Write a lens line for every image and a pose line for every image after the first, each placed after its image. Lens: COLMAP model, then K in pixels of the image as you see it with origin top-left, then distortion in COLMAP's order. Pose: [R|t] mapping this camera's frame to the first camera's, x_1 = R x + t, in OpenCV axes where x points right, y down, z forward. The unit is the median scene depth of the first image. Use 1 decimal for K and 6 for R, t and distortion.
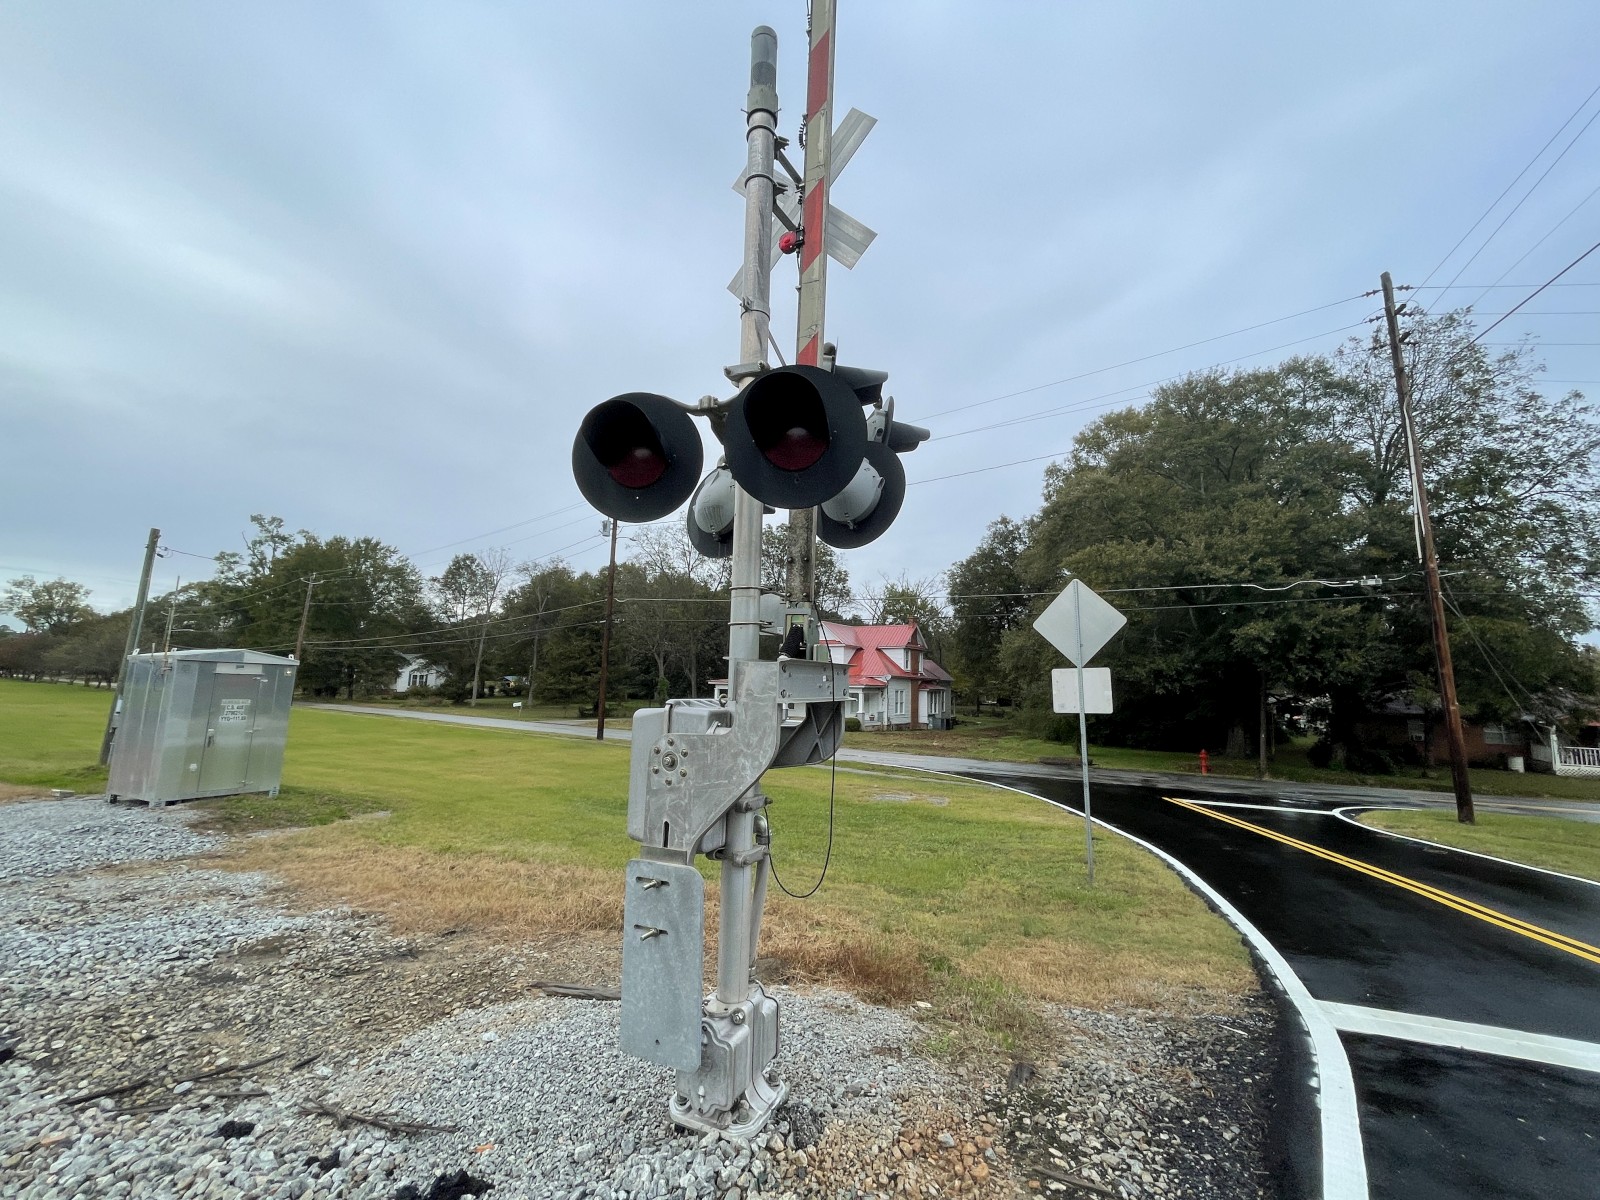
lens RADIAL K [[646.9, 0, 799.8], [0, 646.9, 603.6], [0, 0, 1]] dist [-0.001714, -0.000419]
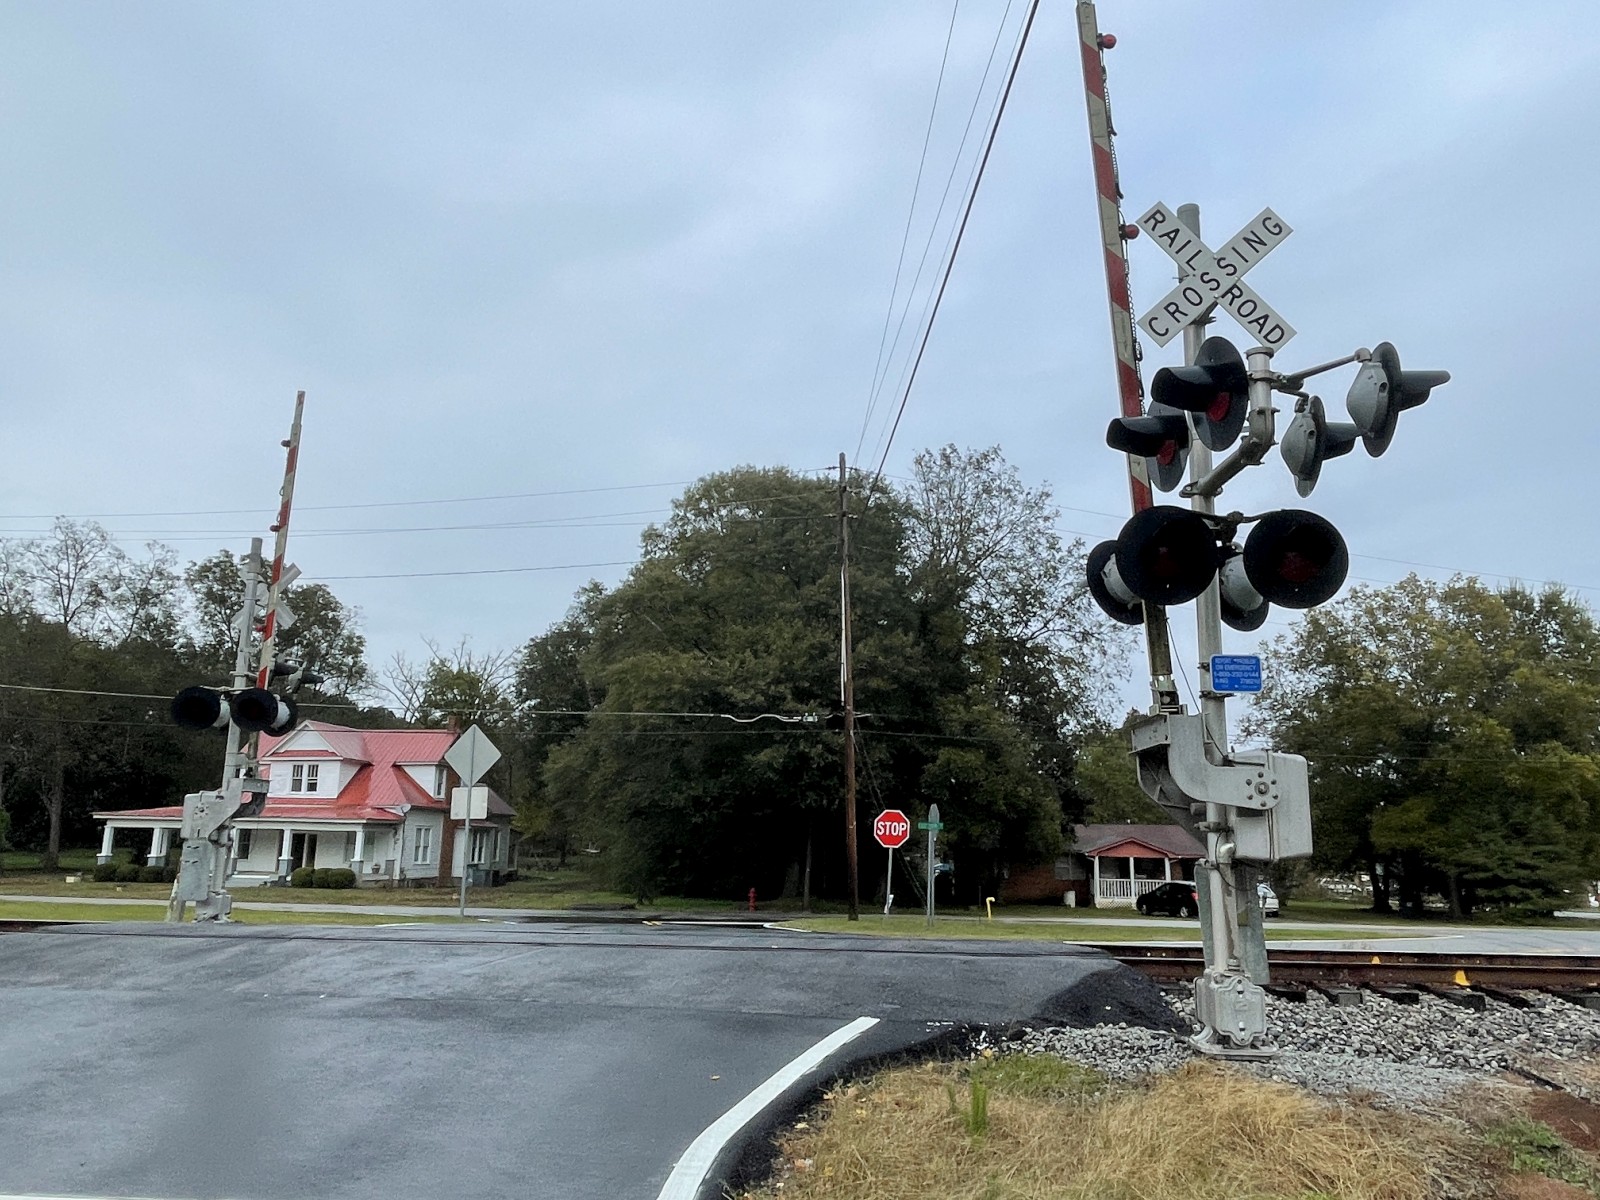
lens RADIAL K [[1148.4, 0, 808.1], [0, 1148.4, 598.6], [0, 0, 1]] dist [0.006990, -0.006827]
pose [[0.907547, 0.079322, 0.412391, 0.004687], [-0.048770, 0.995262, -0.084108, -0.024199], [-0.417109, 0.056220, 0.907116, -0.286966]]
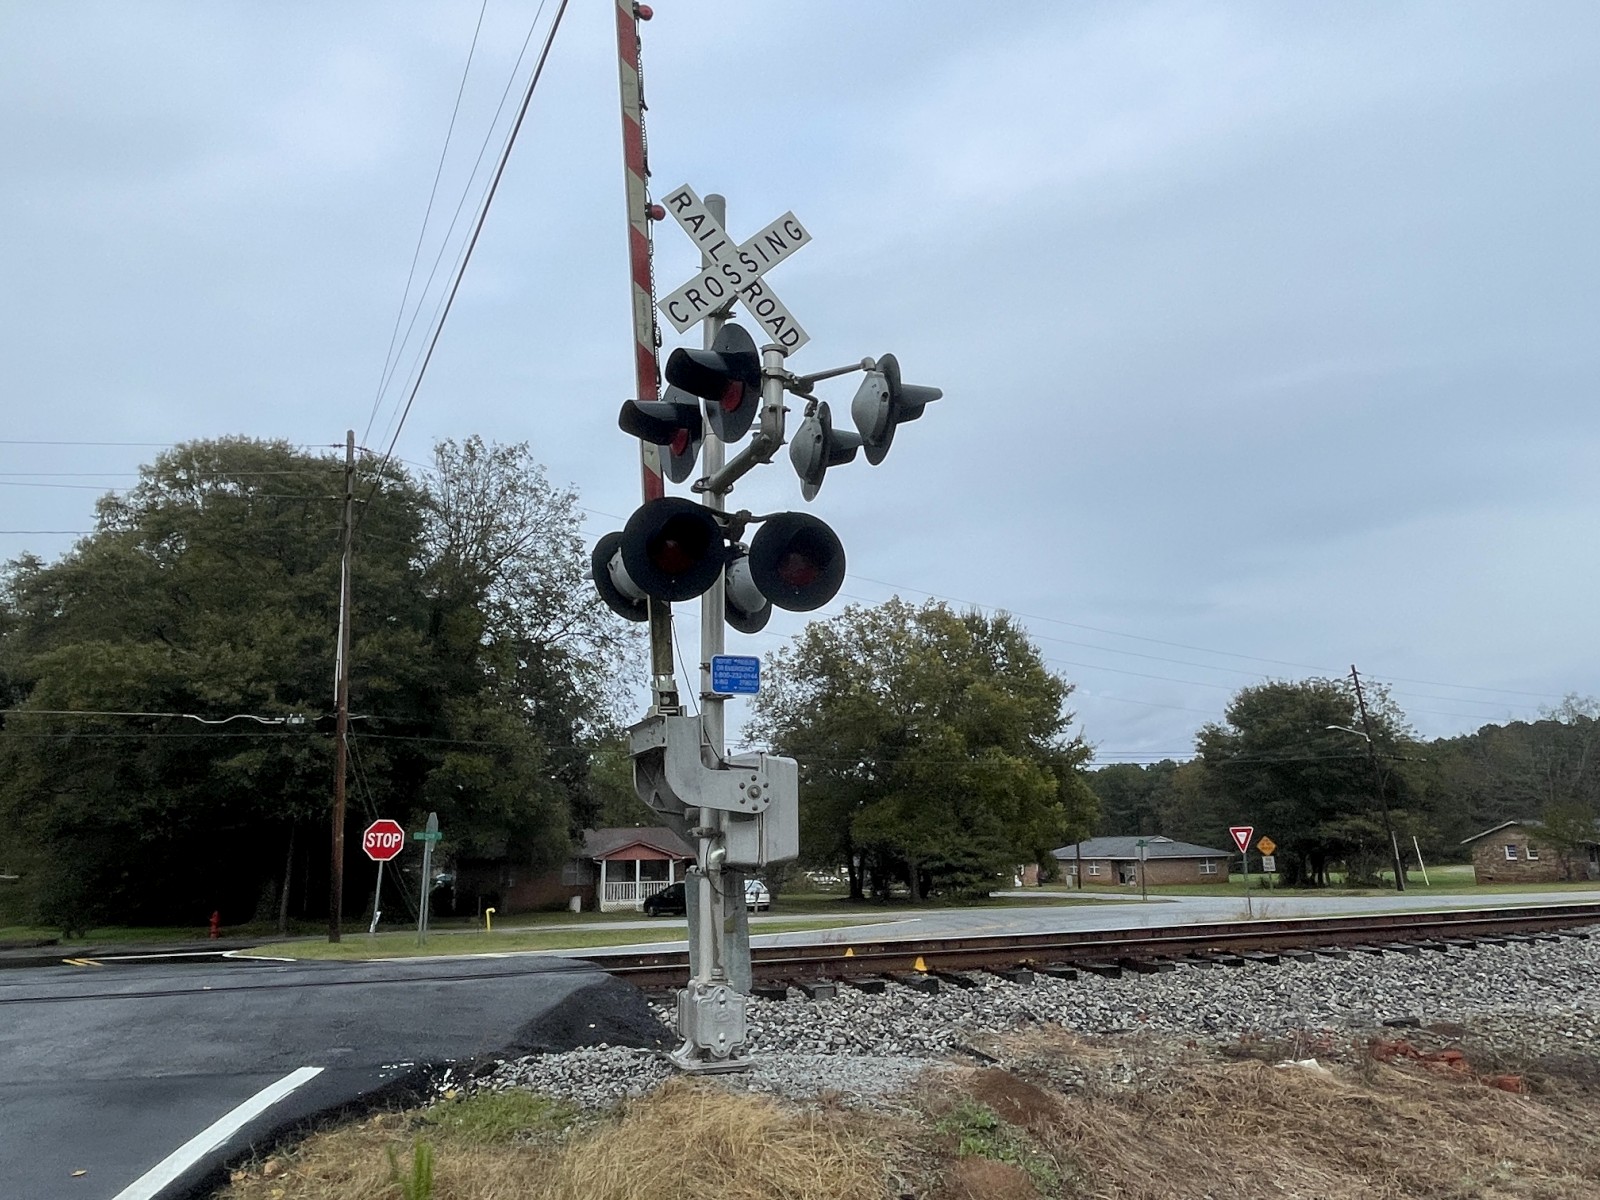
lens RADIAL K [[1148.4, 0, 806.7], [0, 1148.4, 606.1], [0, 0, 1]] dist [0.006990, -0.006827]
pose [[0.664940, 0.118910, 0.737371, 0.013919], [-0.061426, 0.992607, -0.104677, -0.023740], [-0.744367, 0.024310, 0.667329, -0.279216]]
